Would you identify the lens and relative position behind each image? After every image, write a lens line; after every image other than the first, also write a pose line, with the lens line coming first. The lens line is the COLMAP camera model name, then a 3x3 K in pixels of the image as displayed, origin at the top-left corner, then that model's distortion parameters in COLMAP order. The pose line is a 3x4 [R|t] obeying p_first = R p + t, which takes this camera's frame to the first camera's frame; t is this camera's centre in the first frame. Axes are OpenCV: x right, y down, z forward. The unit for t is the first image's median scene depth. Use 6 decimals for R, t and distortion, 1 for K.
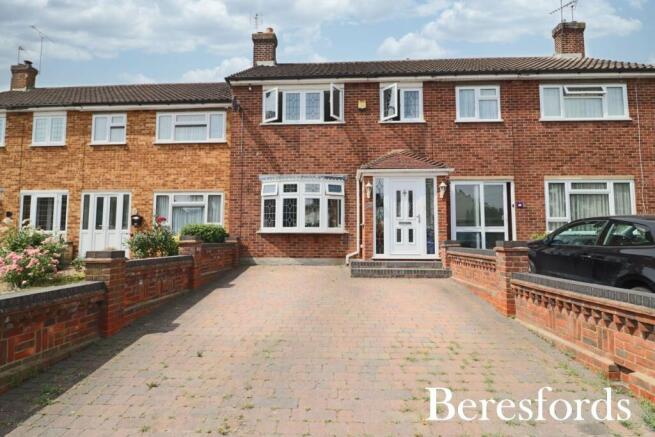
lens RADIAL K [[351.6, 0, 324.6], [0, 351.6, 216.3], [0, 0, 1]] dist [0.000312, -0.010381]
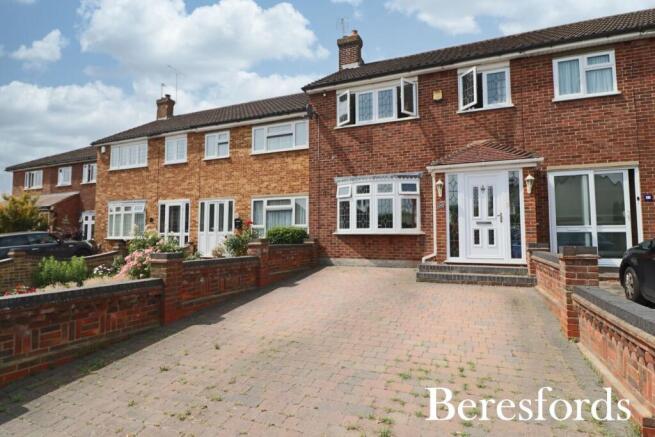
lens RADIAL K [[351.6, 0, 322.1], [0, 351.6, 217.3], [0, 0, 1]] dist [0.000312, -0.010381]
pose [[0.941044, -0.020606, -0.337655, 0.129861], [0.023137, 0.999726, 0.003473, -0.007202], [0.337491, -0.011080, 0.941263, 0.020739]]
